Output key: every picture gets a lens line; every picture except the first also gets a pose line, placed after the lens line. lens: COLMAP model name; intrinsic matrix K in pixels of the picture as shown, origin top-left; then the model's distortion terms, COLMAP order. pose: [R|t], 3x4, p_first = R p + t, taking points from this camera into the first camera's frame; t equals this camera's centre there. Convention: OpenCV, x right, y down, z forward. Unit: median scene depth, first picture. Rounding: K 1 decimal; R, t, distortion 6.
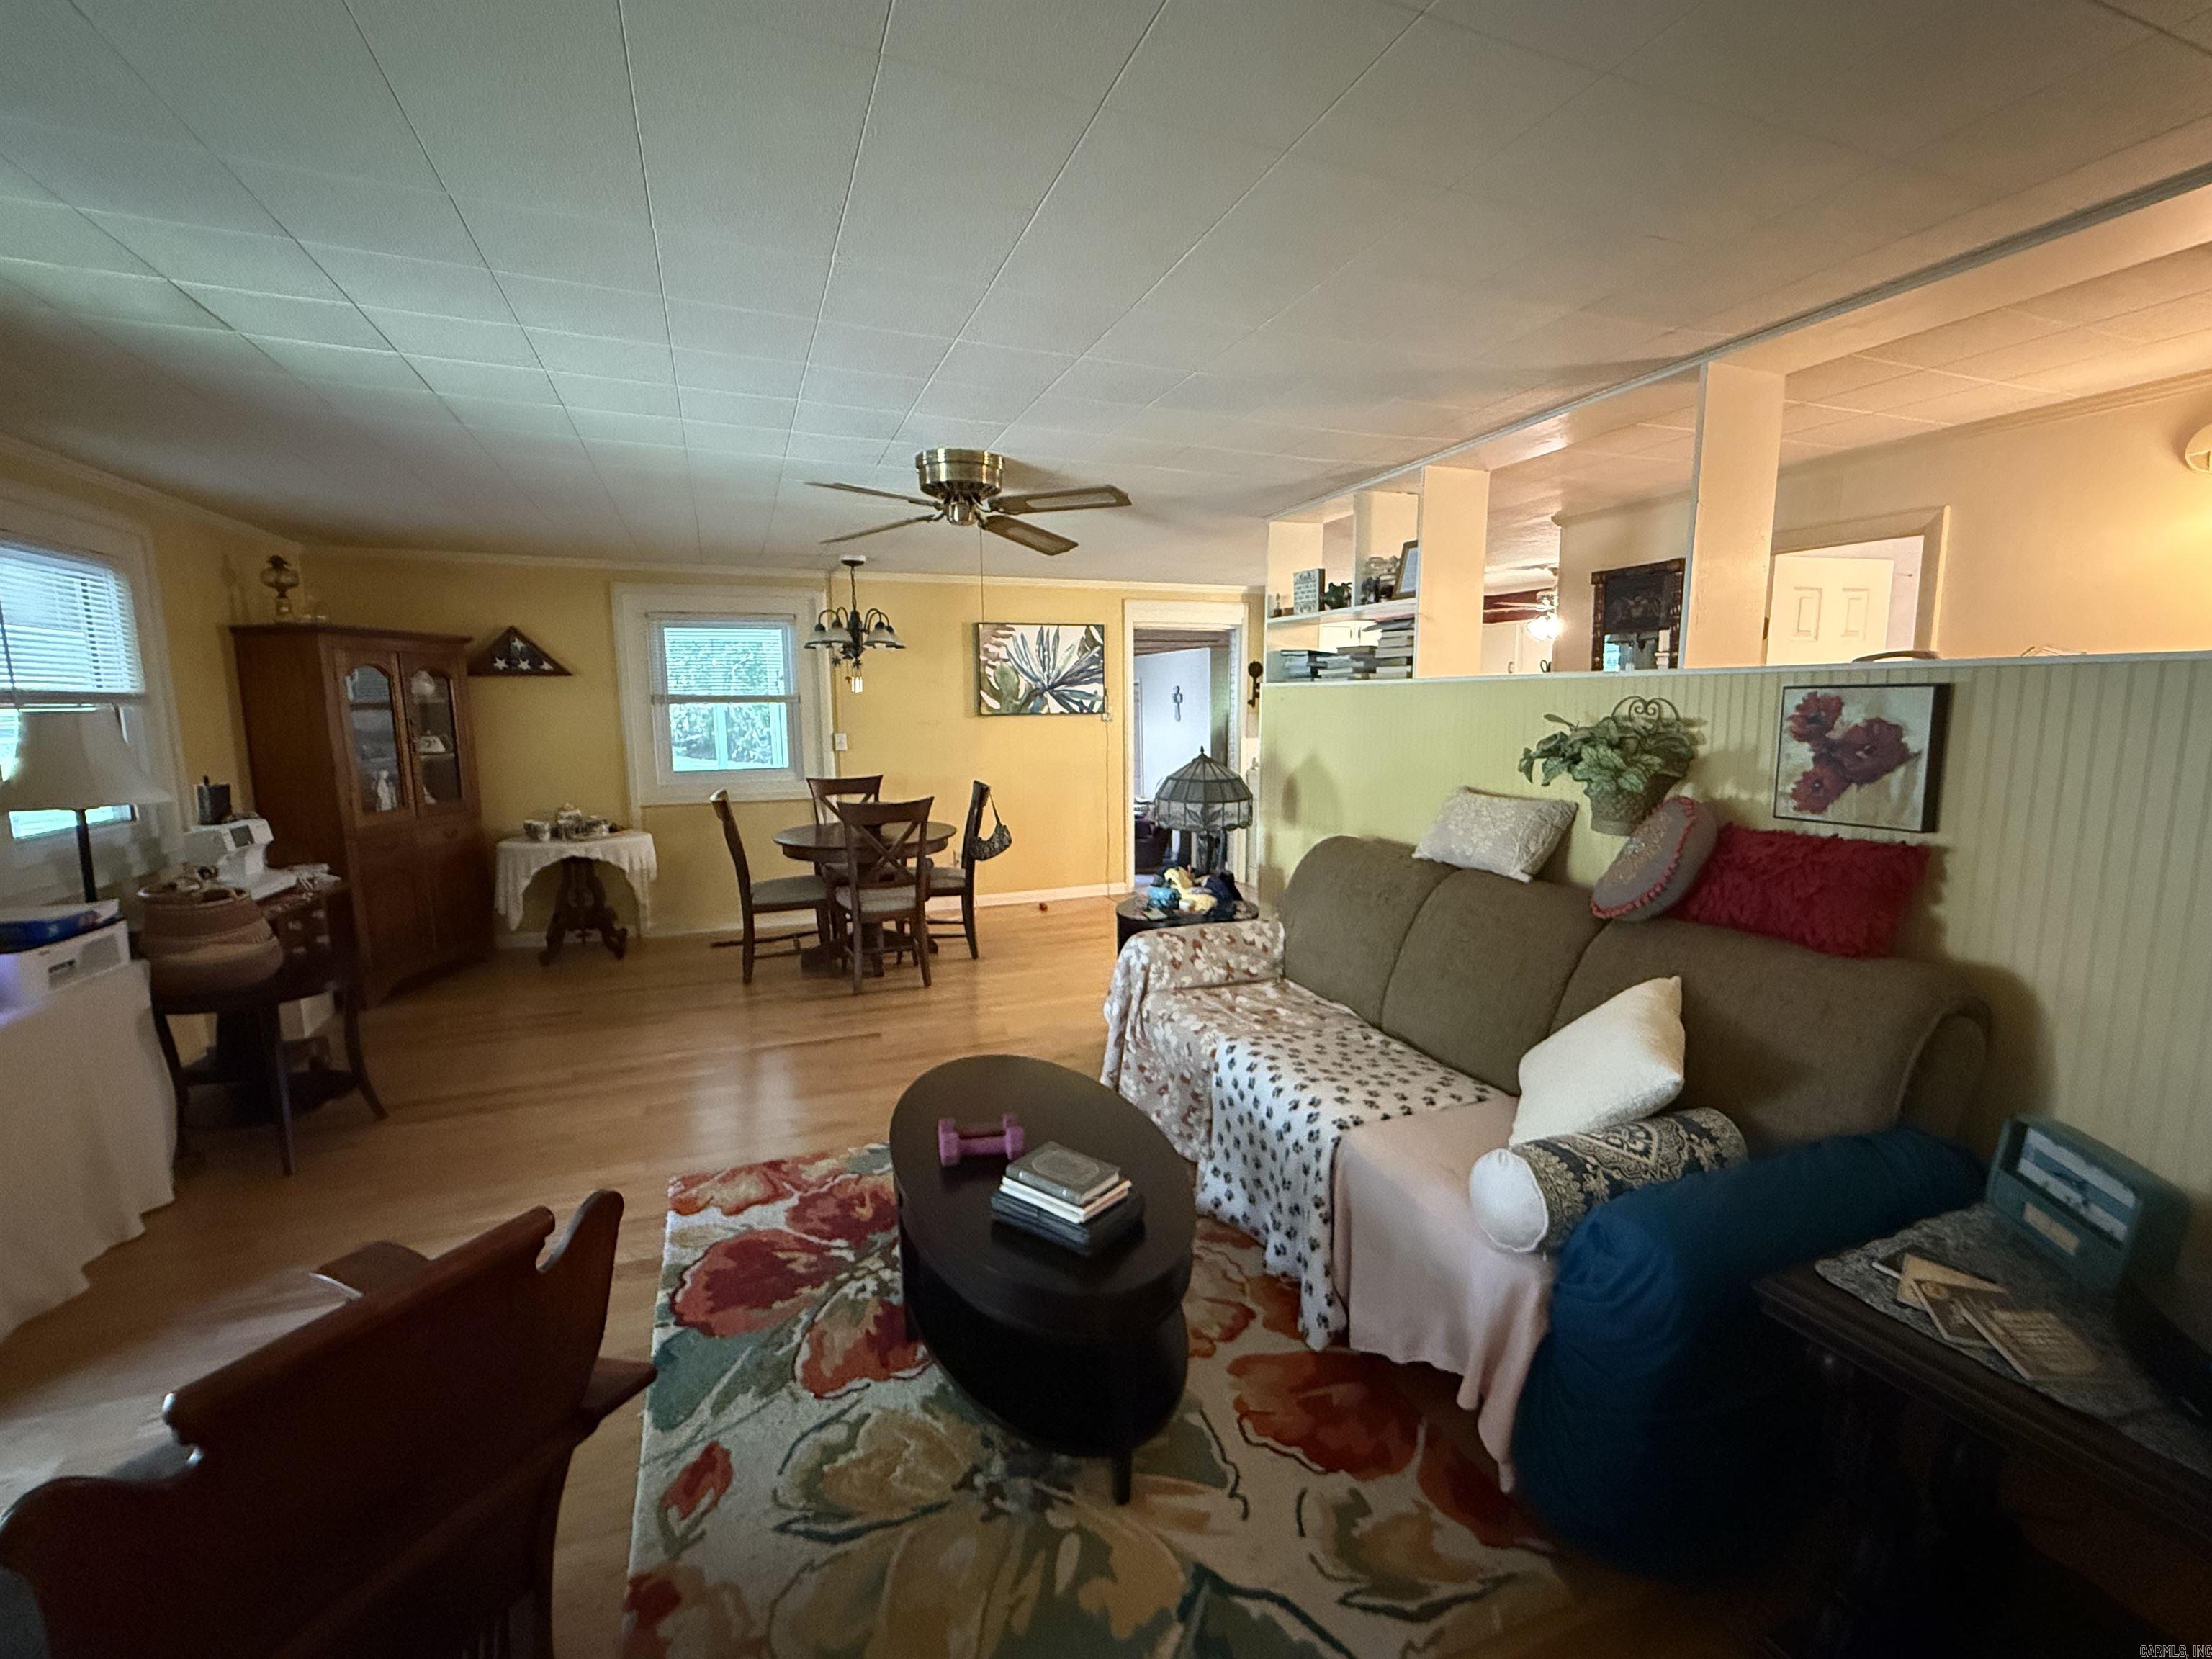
lens RADIAL K [[966.0, 0, 1103.6], [0, 966.0, 831.0], [0, 0, 1]] dist [0.000664, -0.000002]
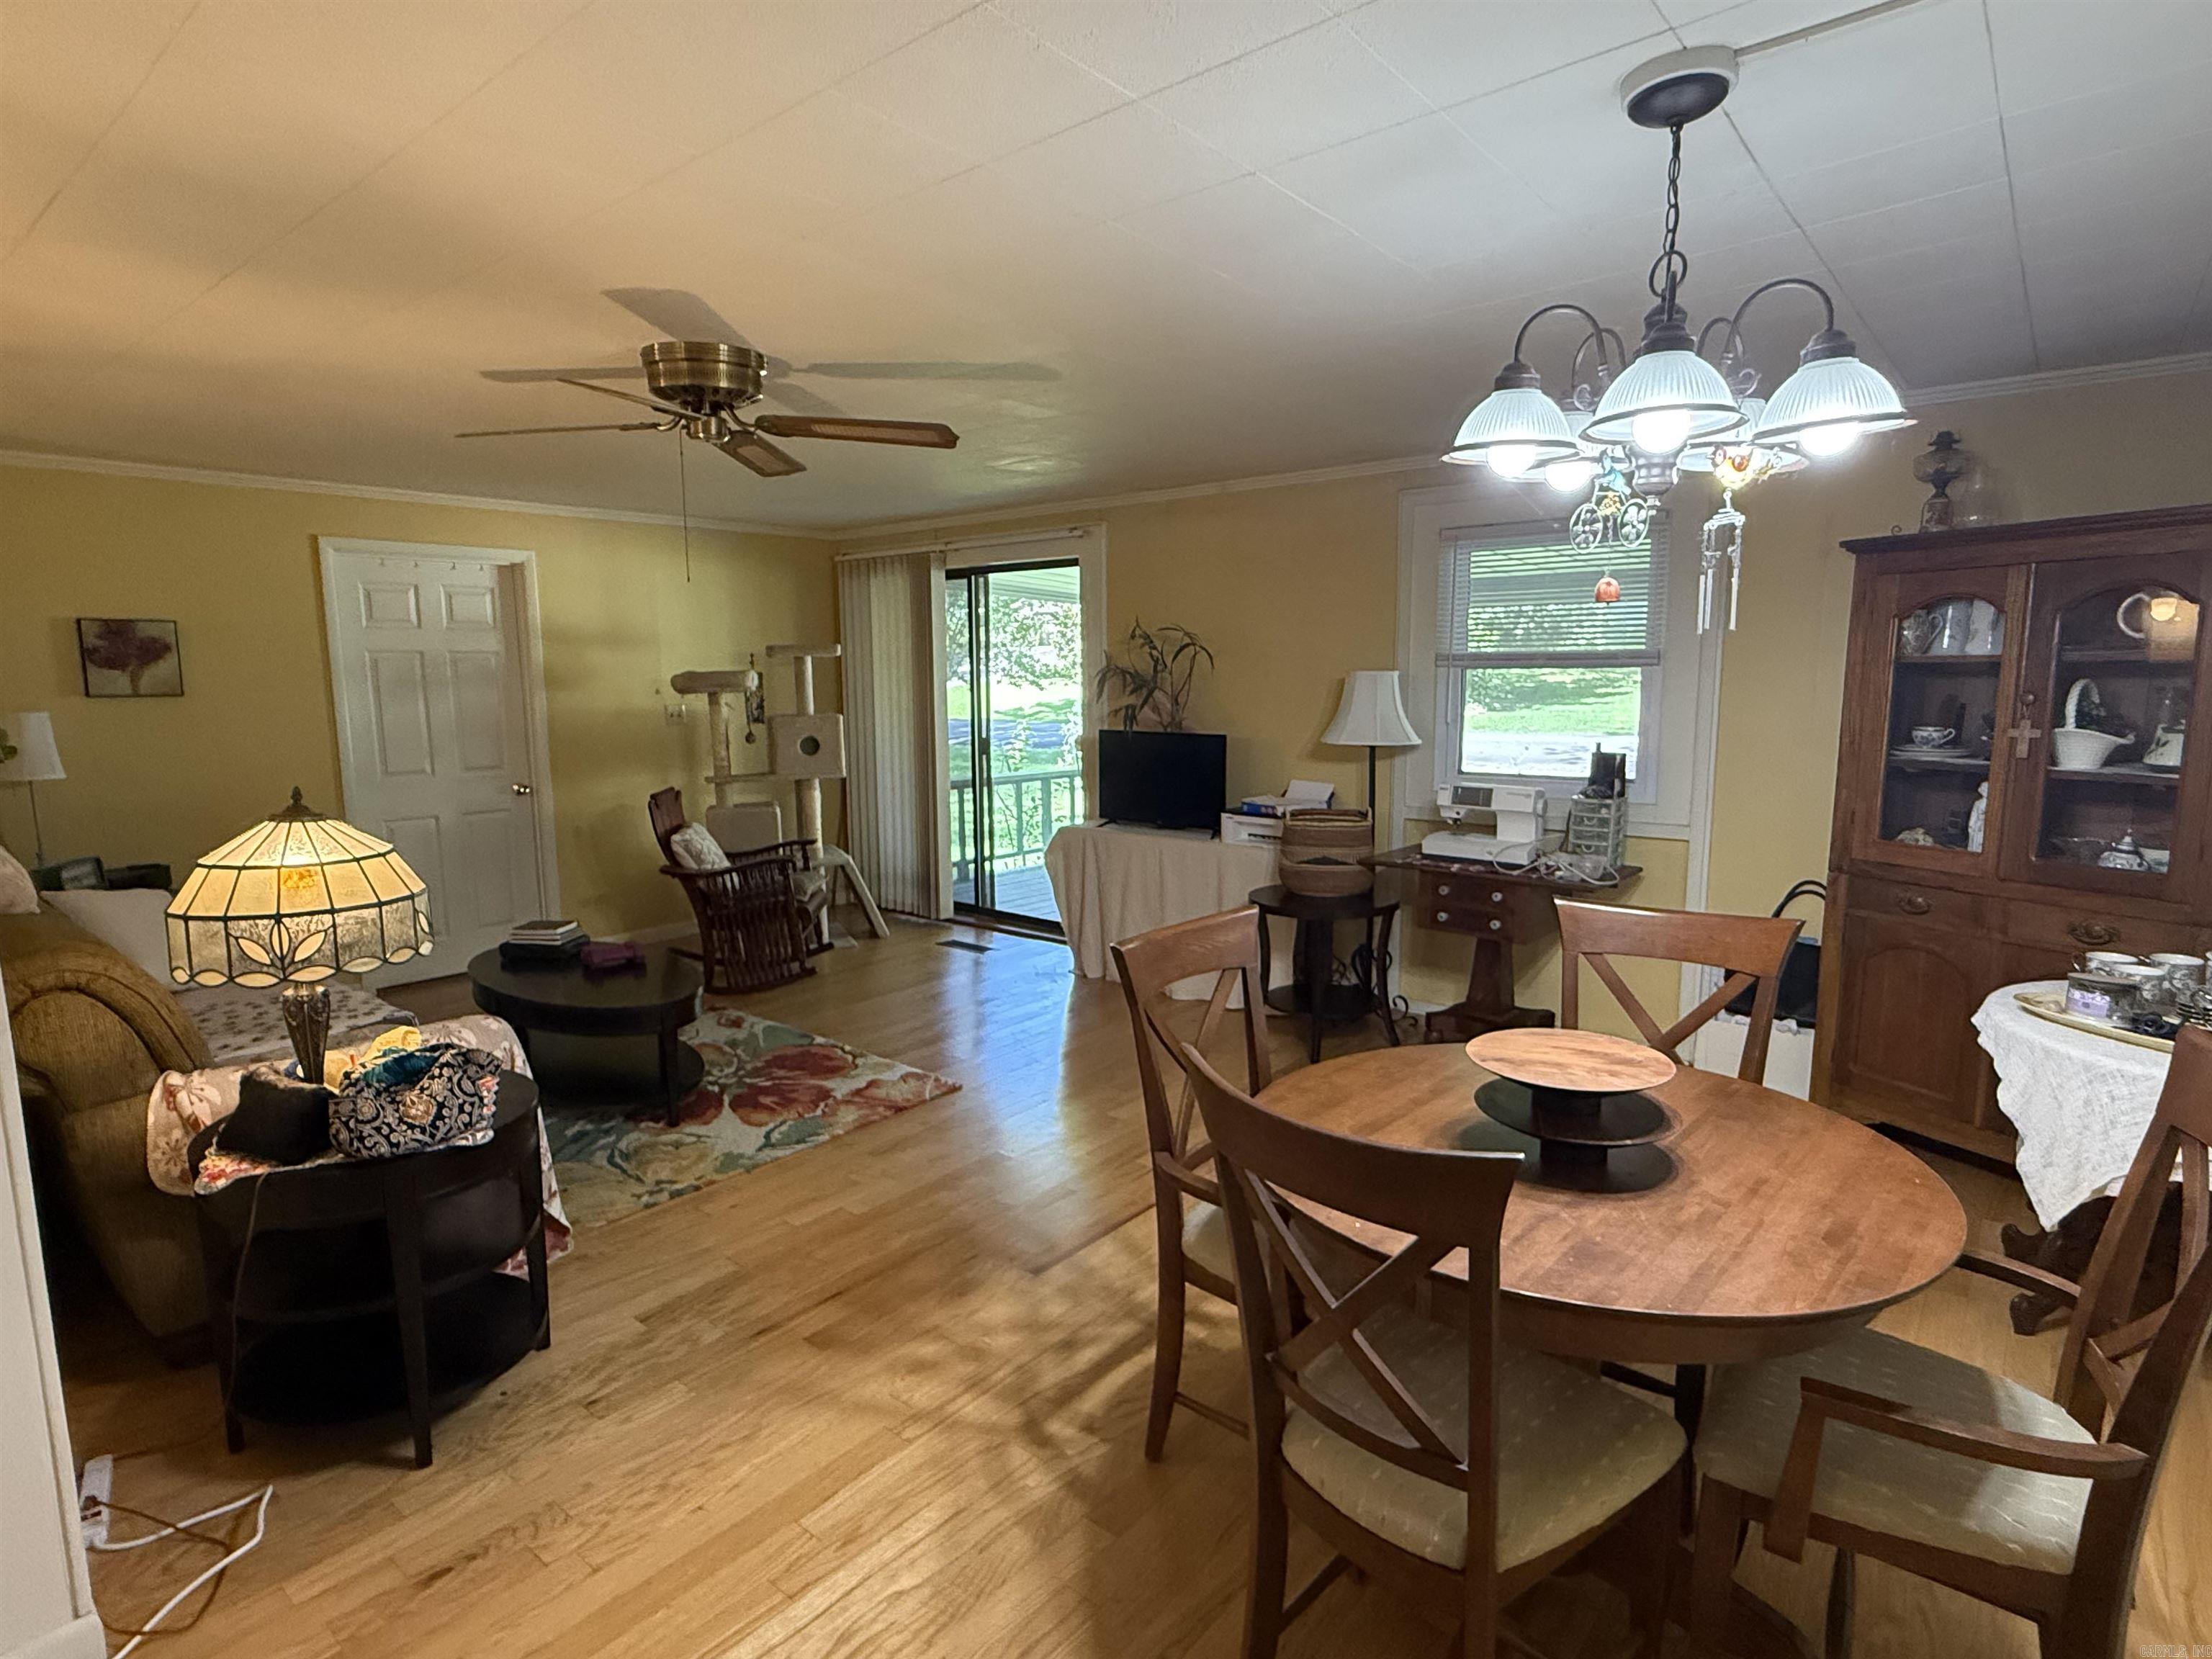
lens RADIAL K [[1162.1, 0, 1097.5], [0, 1162.1, 839.5], [0, 0, 1]] dist [-0.000271, -0.000948]
pose [[-0.878543, 0.087310, -0.469617, 0.044495], [-0.045059, 0.963620, 0.263449, -0.319789], [0.475534, 0.252612, -0.842648, 2.326251]]
